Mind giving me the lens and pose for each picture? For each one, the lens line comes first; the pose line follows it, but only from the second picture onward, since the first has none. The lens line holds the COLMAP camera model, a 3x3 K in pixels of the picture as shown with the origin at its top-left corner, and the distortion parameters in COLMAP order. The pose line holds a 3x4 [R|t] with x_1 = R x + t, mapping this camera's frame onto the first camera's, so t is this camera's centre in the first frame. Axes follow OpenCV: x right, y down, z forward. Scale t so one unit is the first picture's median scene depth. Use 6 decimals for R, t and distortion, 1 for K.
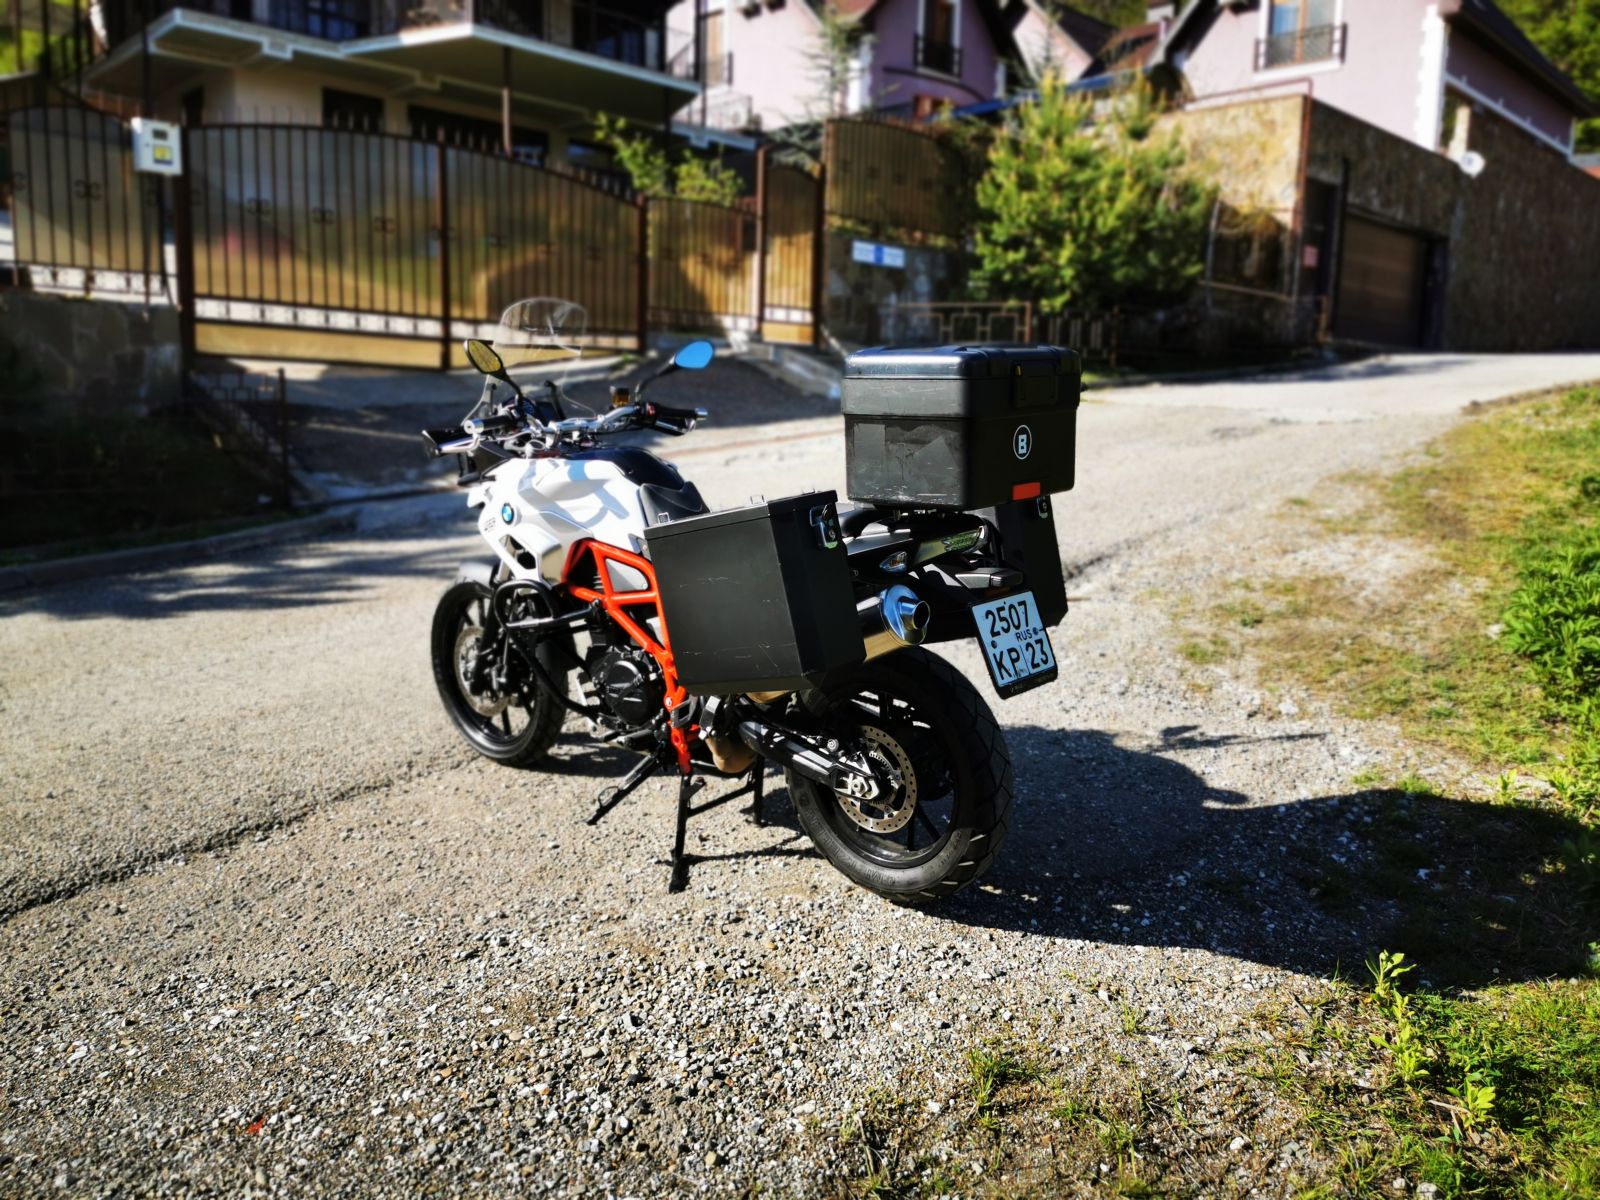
lens RADIAL K [[1244.5, 0, 796.6], [0, 1244.5, 583.8], [0, 0, 1]] dist [0.076003, -0.124121]
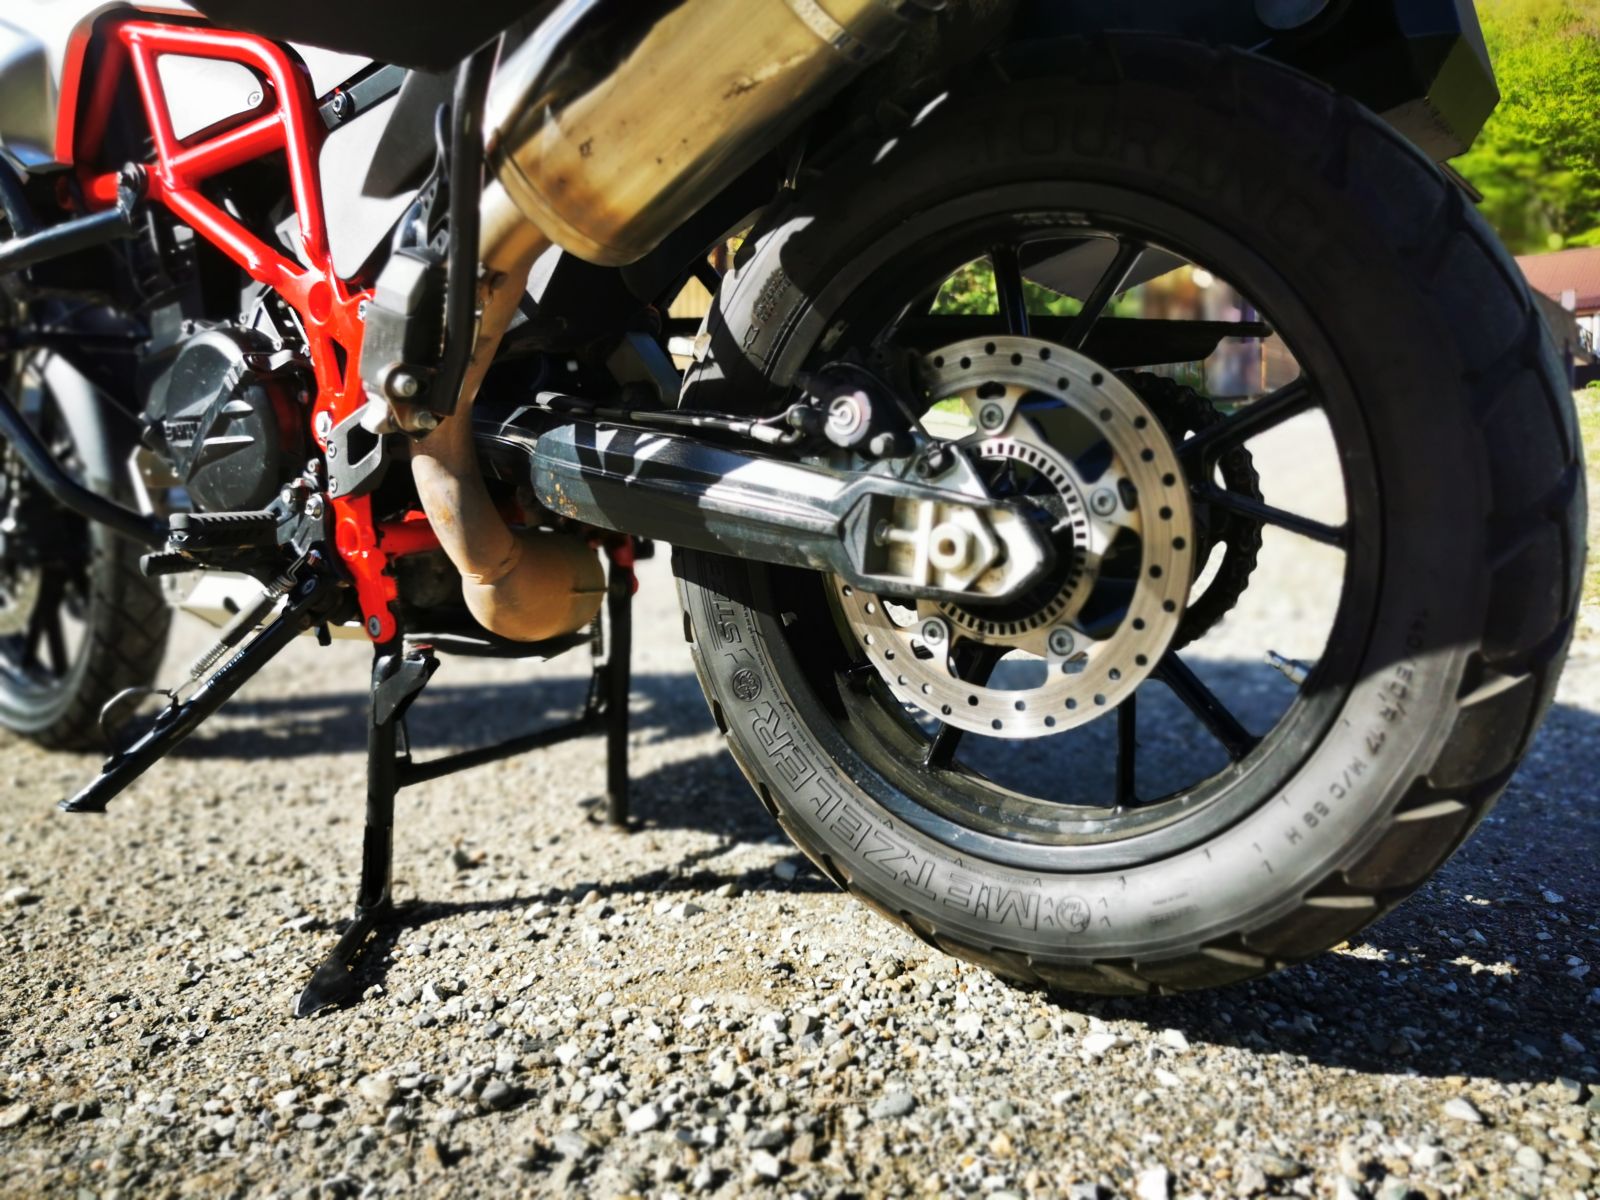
lens RADIAL K [[1244.5, 0, 796.6], [0, 1244.5, 583.8], [0, 0, 1]] dist [0.076003, -0.124121]
pose [[0.996806, -0.028556, 0.074586, -0.003529], [0.035640, 0.994797, -0.095444, 0.181969], [-0.071473, 0.097798, 0.992637, 0.698111]]
